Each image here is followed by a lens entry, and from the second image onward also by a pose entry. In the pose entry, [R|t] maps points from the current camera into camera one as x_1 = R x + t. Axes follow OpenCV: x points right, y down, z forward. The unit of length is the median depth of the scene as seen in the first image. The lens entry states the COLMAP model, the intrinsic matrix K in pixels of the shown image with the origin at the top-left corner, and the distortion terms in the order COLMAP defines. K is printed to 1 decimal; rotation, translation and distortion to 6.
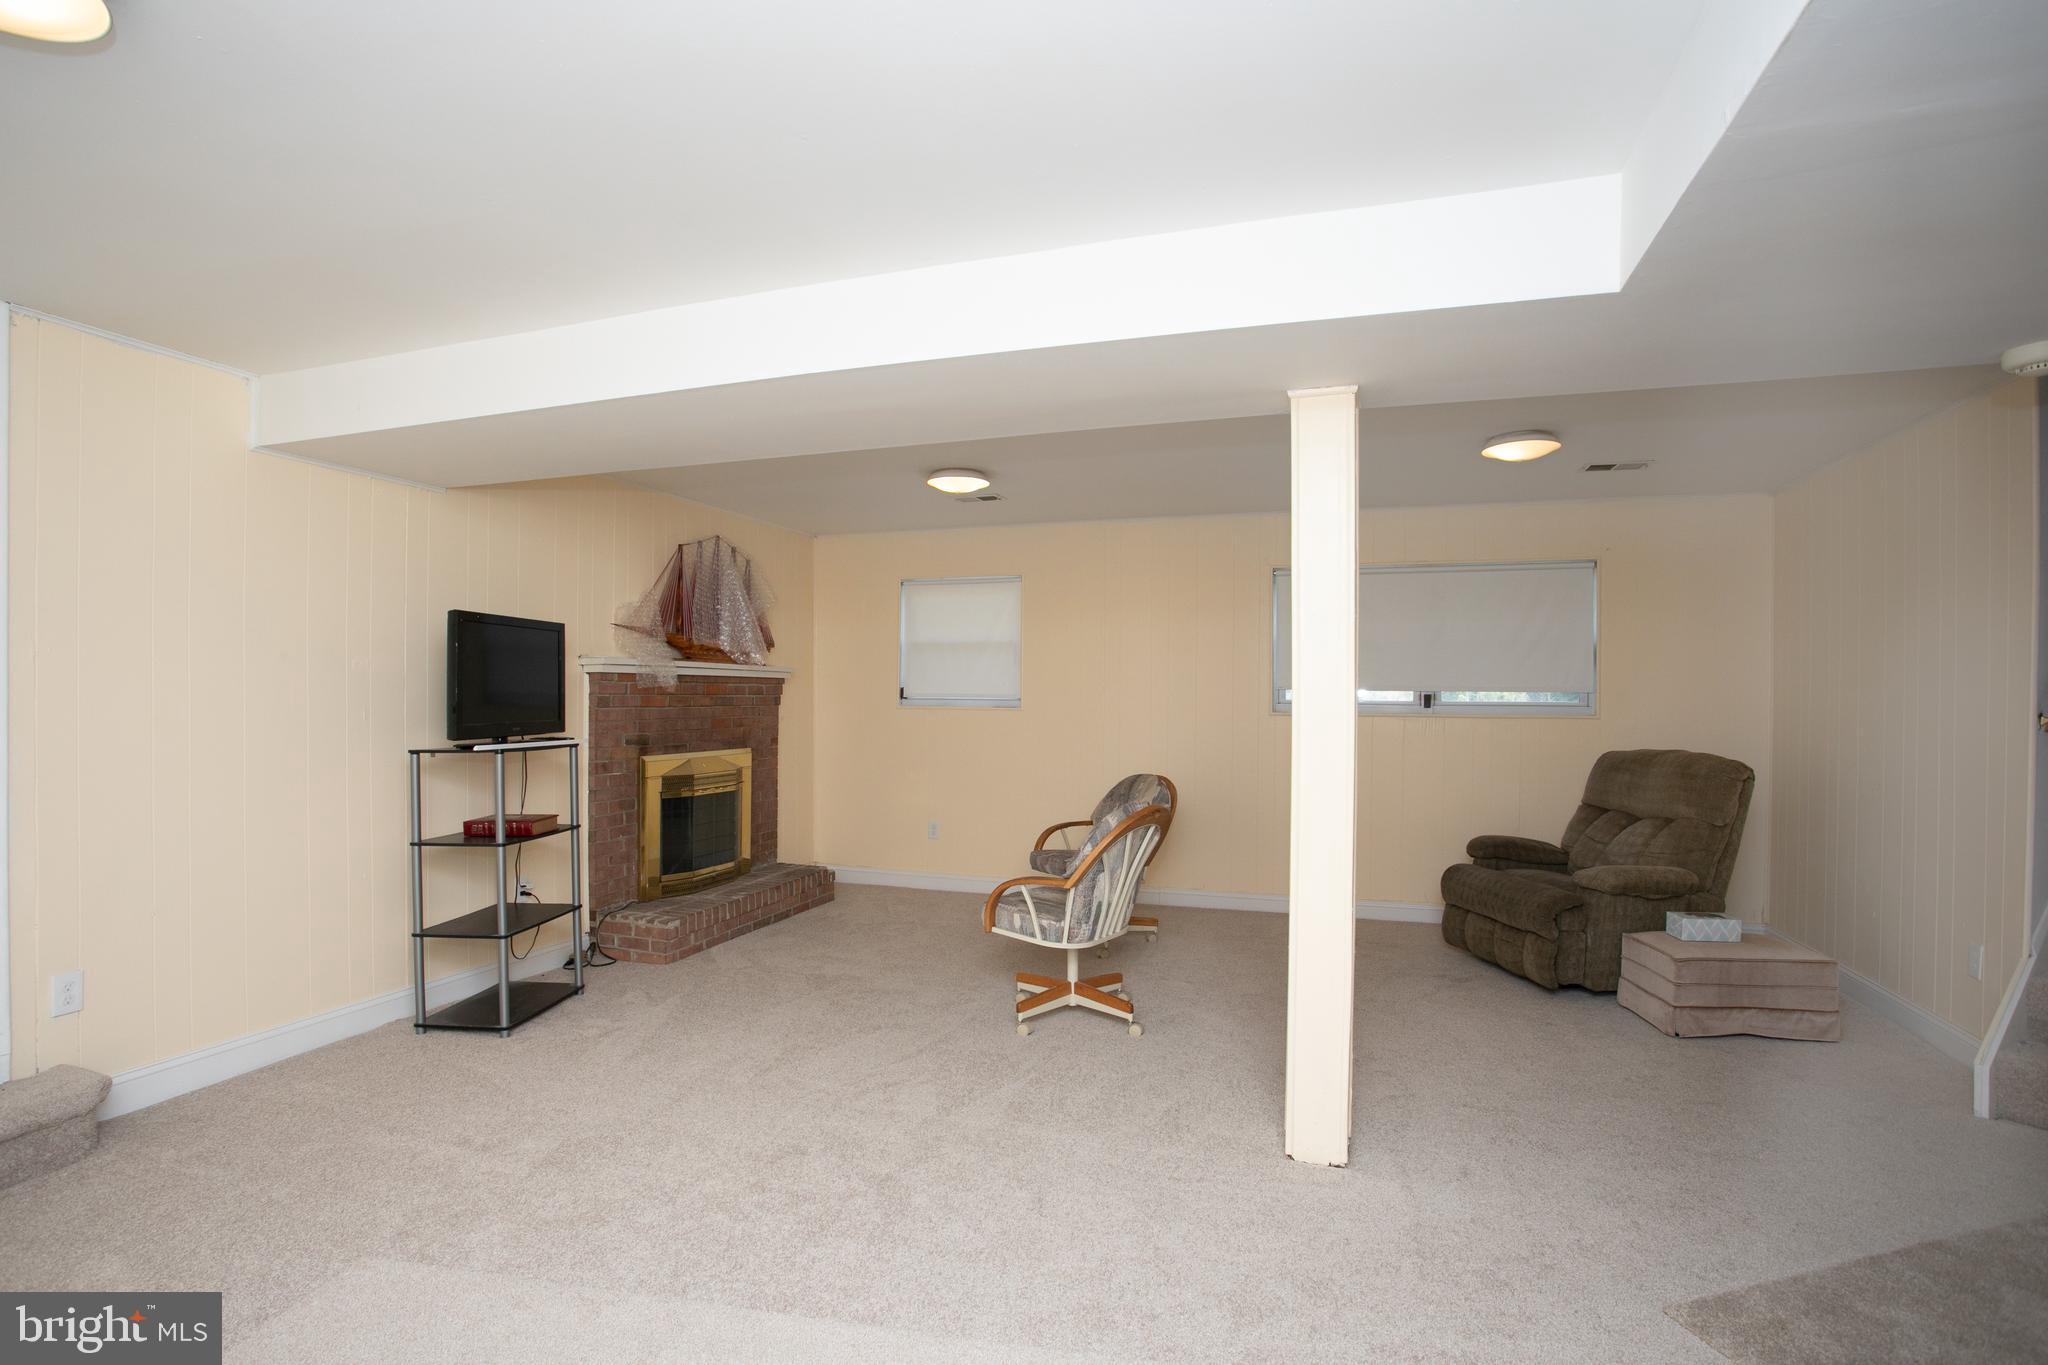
lens RADIAL K [[1053.8, 0, 1035.8], [0, 1053.8, 696.6], [0, 0, 1]] dist [-0.003062, 0.000006]
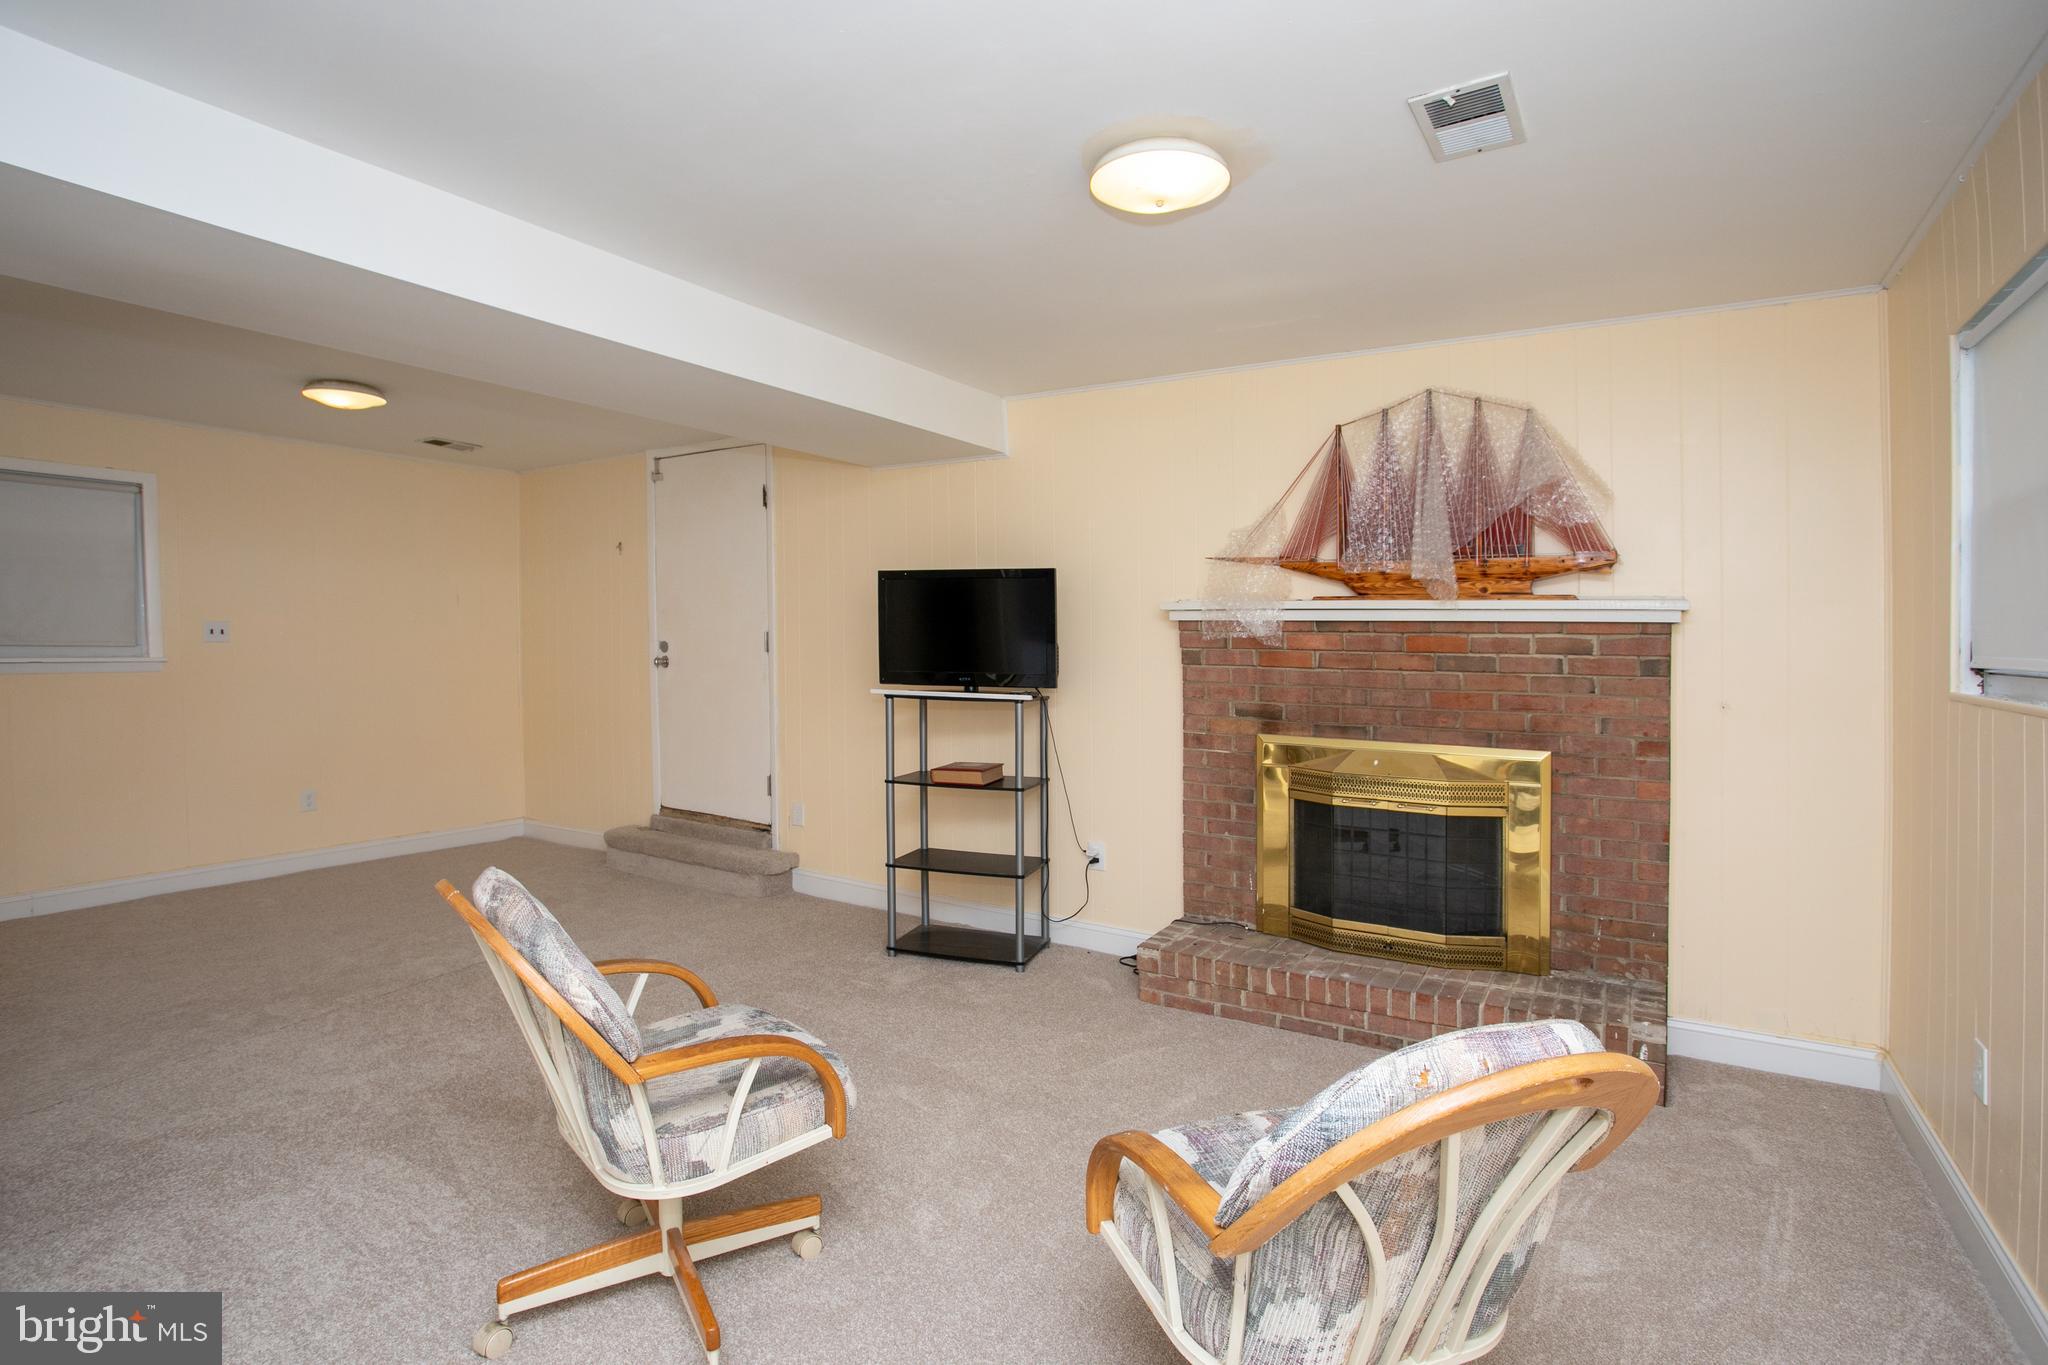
lens RADIAL K [[1029.6, 0, 991.5], [0, 1029.6, 646.0], [0, 0, 1]] dist [-0.045295, 0.000050]
pose [[-0.256199, -0.001390, -0.966623, 0.369556], [-0.014590, 0.999891, 0.002429, -0.003557], [0.966514, 0.014726, -0.256191, 1.008267]]
